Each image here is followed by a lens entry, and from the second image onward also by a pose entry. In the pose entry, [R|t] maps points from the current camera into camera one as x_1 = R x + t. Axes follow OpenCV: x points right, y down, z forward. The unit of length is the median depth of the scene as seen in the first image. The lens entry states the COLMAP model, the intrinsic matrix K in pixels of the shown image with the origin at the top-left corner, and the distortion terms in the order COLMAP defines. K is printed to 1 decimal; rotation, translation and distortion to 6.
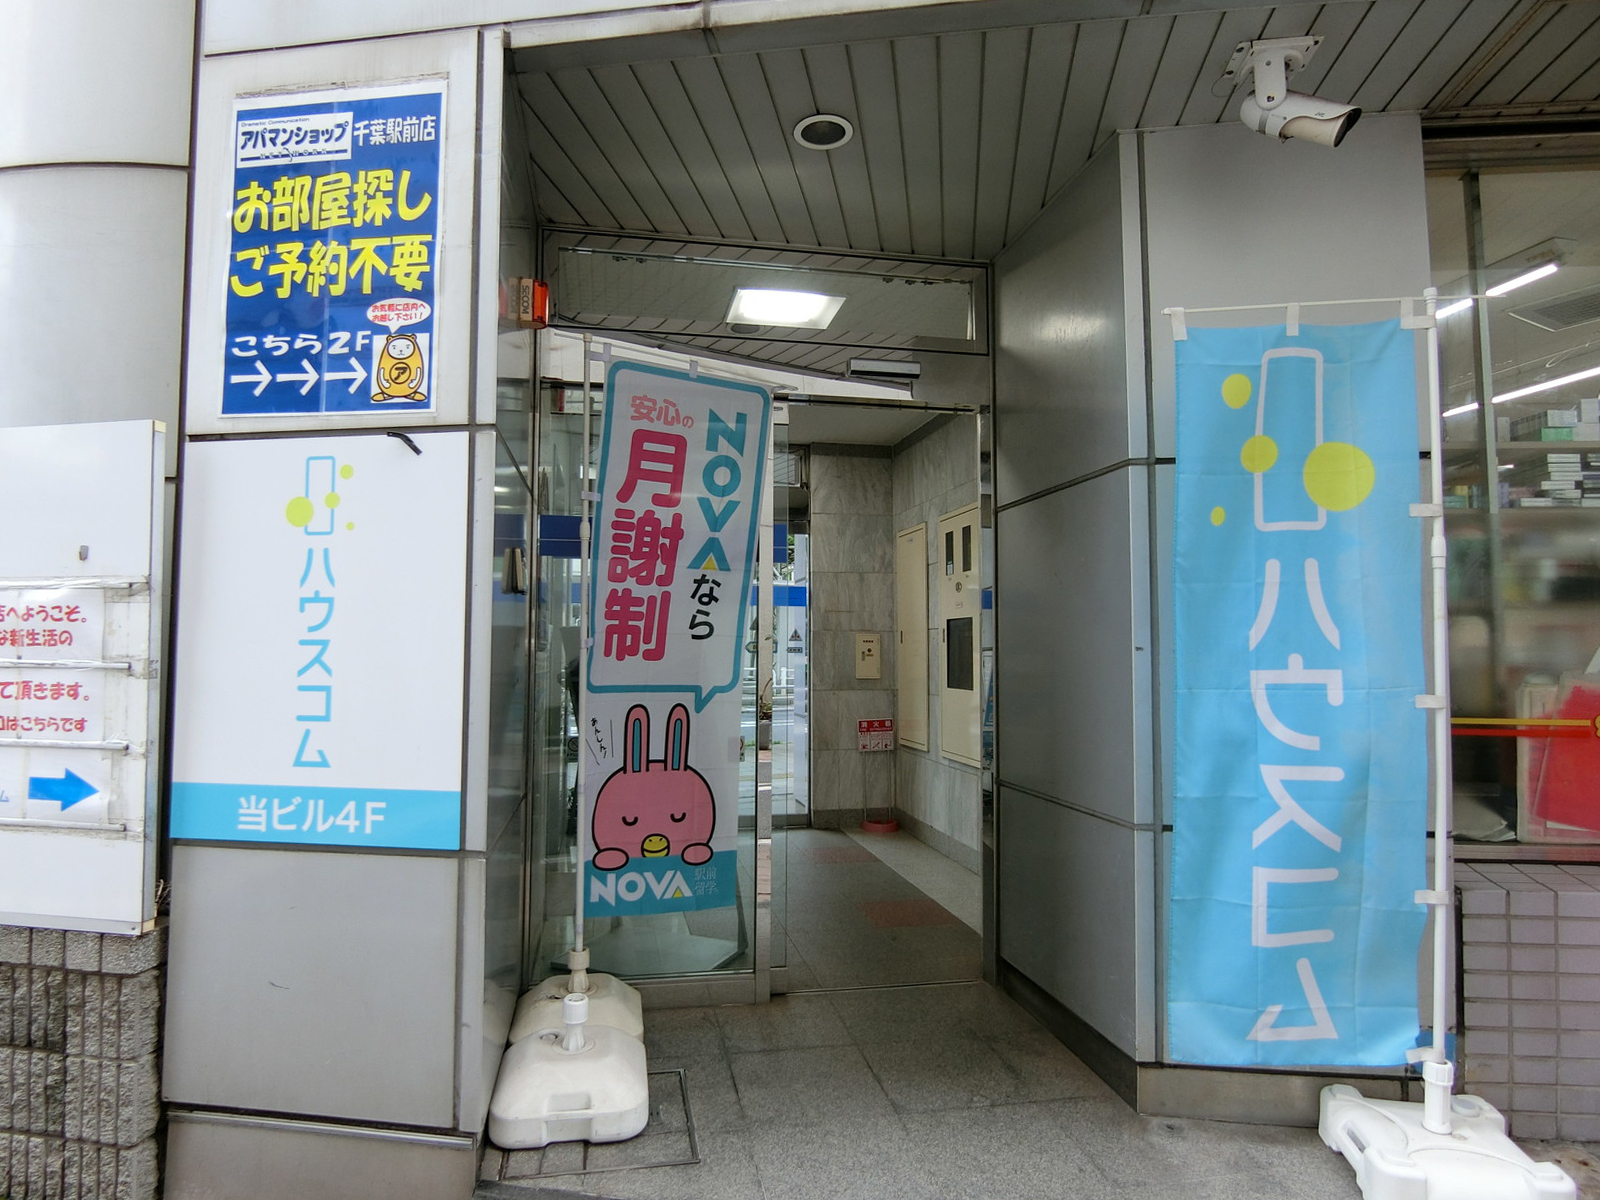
lens RADIAL K [[894.5, 0, 859.1], [0, 894.5, 602.6], [0, 0, 1]] dist [0.034814, -0.000204]
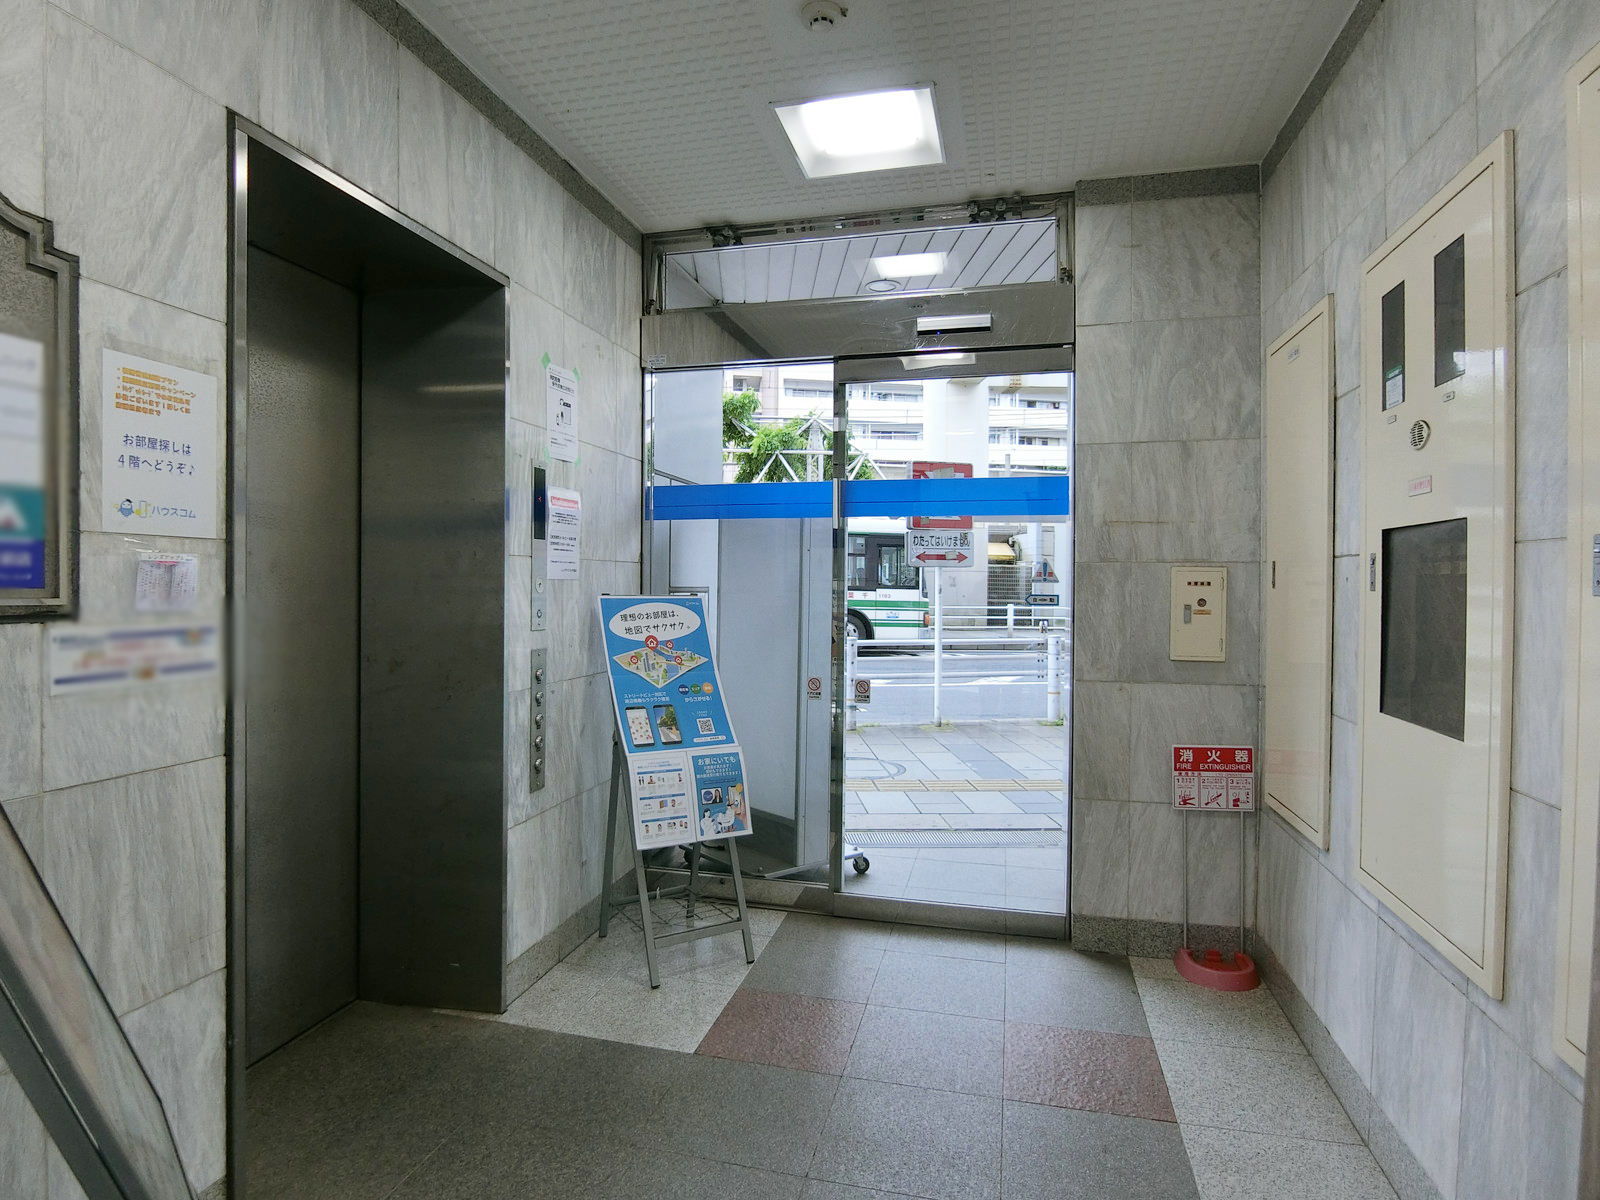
lens RADIAL K [[870.7, 0, 828.1], [0, 870.7, 601.5], [0, 0, 1]] dist [-0.030024, -0.001681]
pose [[0.876806, 0.012938, -0.480670, 0.059188], [0.023366, 0.997311, 0.069468, 0.016034], [0.480276, -0.072141, 0.874145, 0.500023]]
